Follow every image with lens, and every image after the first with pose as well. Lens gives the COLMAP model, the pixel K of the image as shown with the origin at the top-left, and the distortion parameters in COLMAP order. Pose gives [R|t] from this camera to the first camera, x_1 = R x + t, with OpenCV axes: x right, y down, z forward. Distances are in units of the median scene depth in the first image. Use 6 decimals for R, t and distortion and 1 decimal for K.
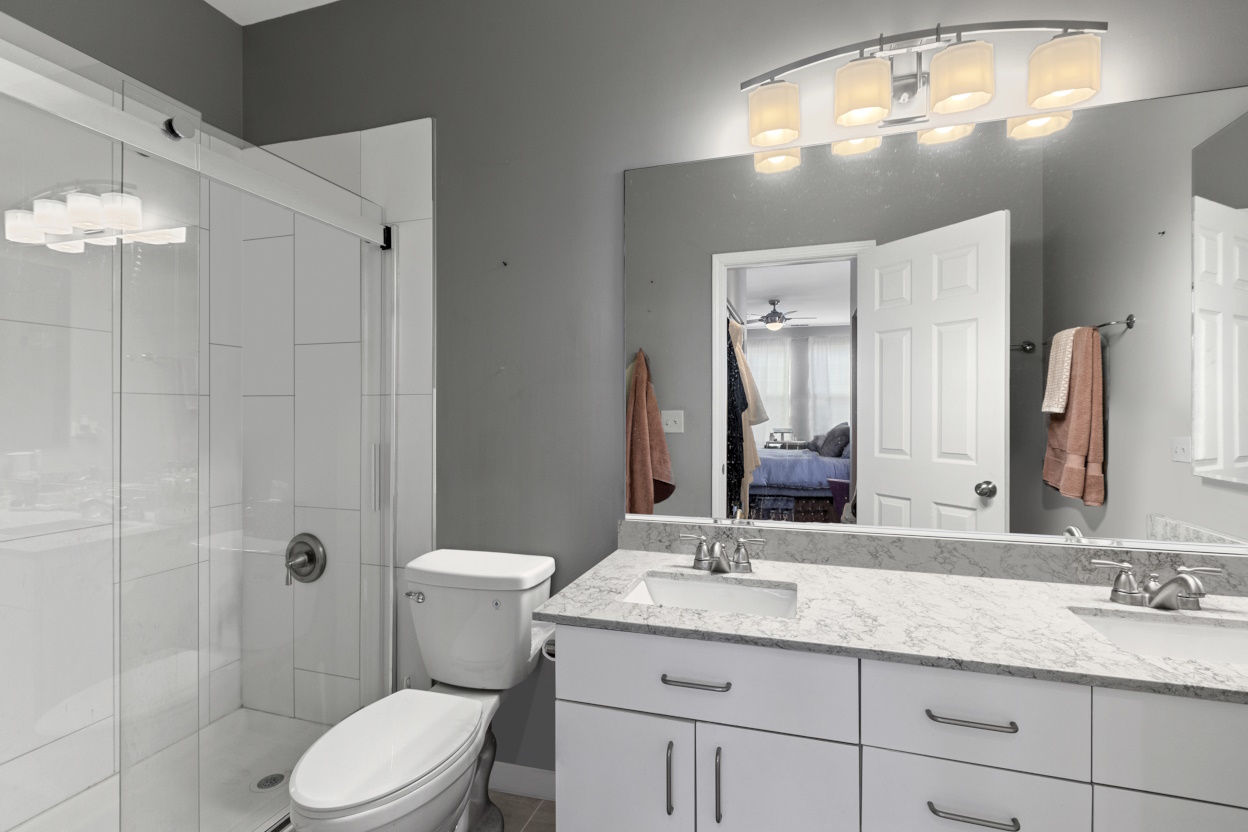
lens RADIAL K [[556.6, 0, 622.6], [0, 556.6, 416.7], [0, 0, 1]] dist [0.000333, -0.000237]
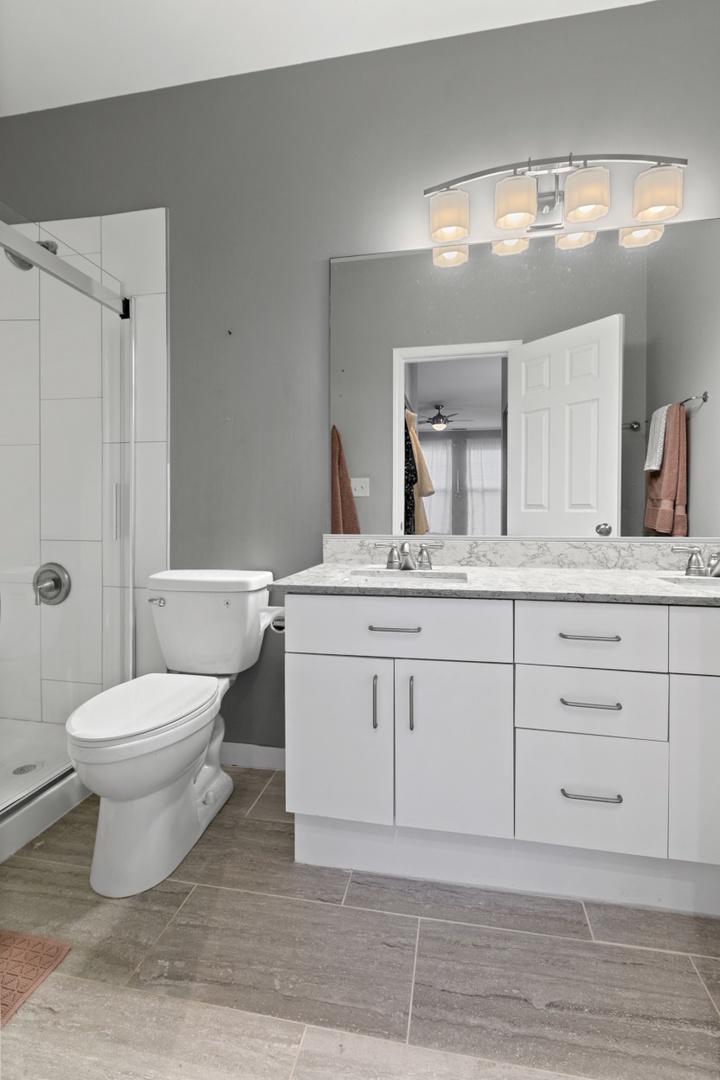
lens RADIAL K [[481.7, 0, 360.0], [0, 481.7, 514.7], [0, 0, 1]] dist [0.000333, -0.000237]
pose [[0.994360, -0.000114, 0.106057, -0.040139], [-0.000936, 0.999951, 0.009856, 0.107748], [-0.106053, -0.009900, 0.994311, -0.071696]]
